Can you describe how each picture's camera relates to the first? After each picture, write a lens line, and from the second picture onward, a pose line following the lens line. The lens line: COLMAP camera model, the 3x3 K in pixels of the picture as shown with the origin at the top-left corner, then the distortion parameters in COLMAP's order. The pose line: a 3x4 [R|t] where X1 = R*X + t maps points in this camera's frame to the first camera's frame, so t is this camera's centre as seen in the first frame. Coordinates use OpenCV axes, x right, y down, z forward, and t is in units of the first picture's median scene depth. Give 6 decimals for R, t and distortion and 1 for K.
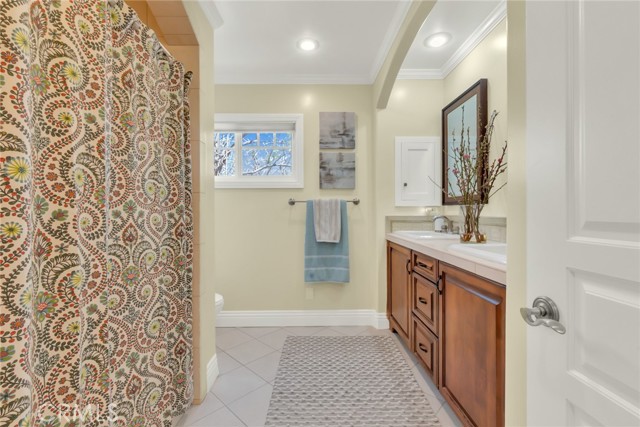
lens RADIAL K [[283.2, 0, 317.8], [0, 283.2, 212.5], [0, 0, 1]] dist [-0.001975, -0.000114]
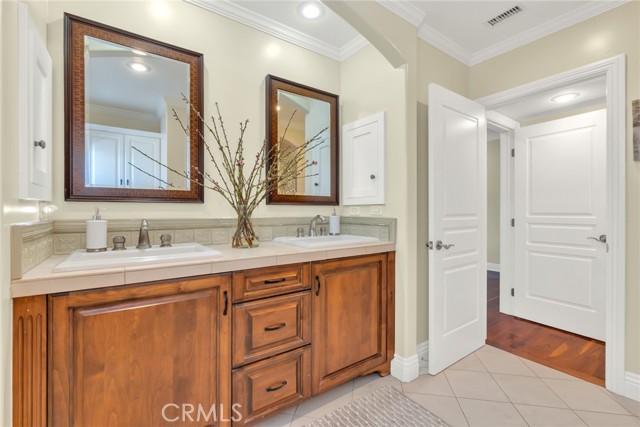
lens RADIAL K [[283.2, 0, 317.8], [0, 283.2, 212.5], [0, 0, 1]] dist [-0.001975, -0.000114]
pose [[-0.558351, 0.002555, 0.829601, -0.380986], [0.007107, 0.999973, 0.001704, -0.001956], [-0.829574, 0.006847, -0.558355, 1.504334]]
